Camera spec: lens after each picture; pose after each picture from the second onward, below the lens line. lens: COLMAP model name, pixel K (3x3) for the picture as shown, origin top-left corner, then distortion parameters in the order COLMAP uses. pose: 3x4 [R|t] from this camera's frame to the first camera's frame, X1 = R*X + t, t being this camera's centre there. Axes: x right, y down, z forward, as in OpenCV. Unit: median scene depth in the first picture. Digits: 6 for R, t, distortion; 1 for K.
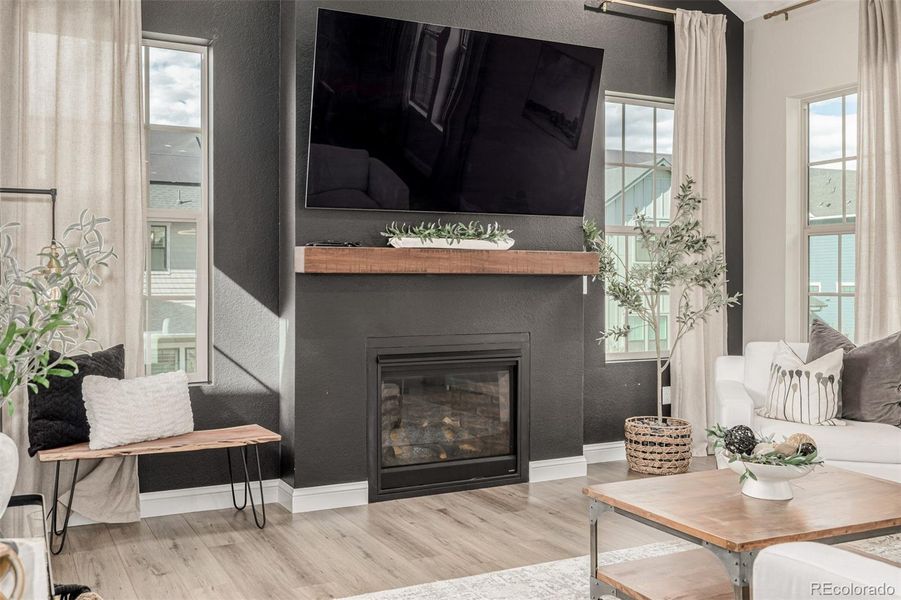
lens RADIAL K [[858.5, 0, 469.4], [0, 858.5, 293.8], [0, 0, 1]] dist [0.002487, 0.000000]
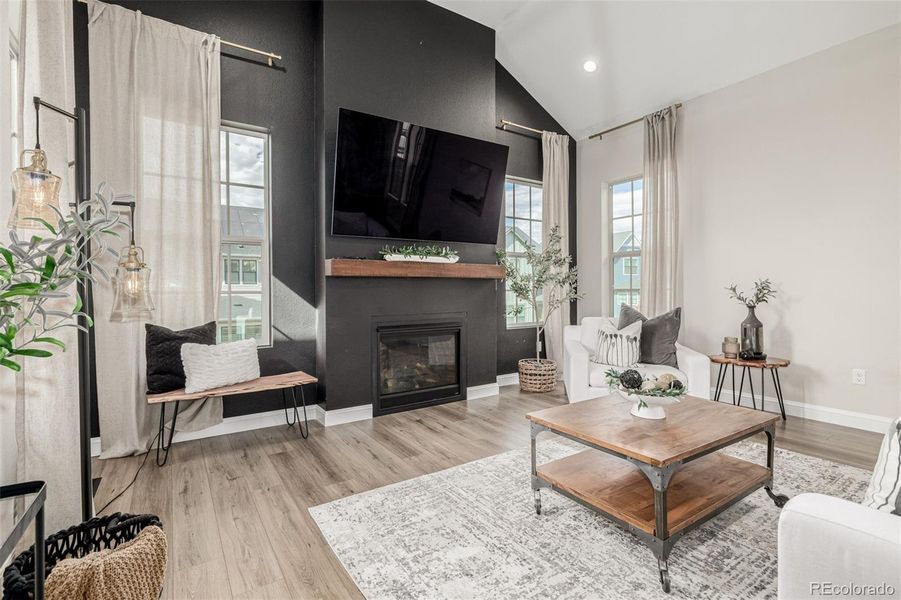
lens RADIAL K [[418.1, 0, 457.3], [0, 418.1, 296.1], [0, 0, 1]] dist [-0.004897, 0.000058]
pose [[0.994638, -0.008233, 0.103090, -0.037623], [0.008246, 0.999966, 0.000306, 0.013924], [-0.103089, 0.000545, 0.994672, 0.192451]]
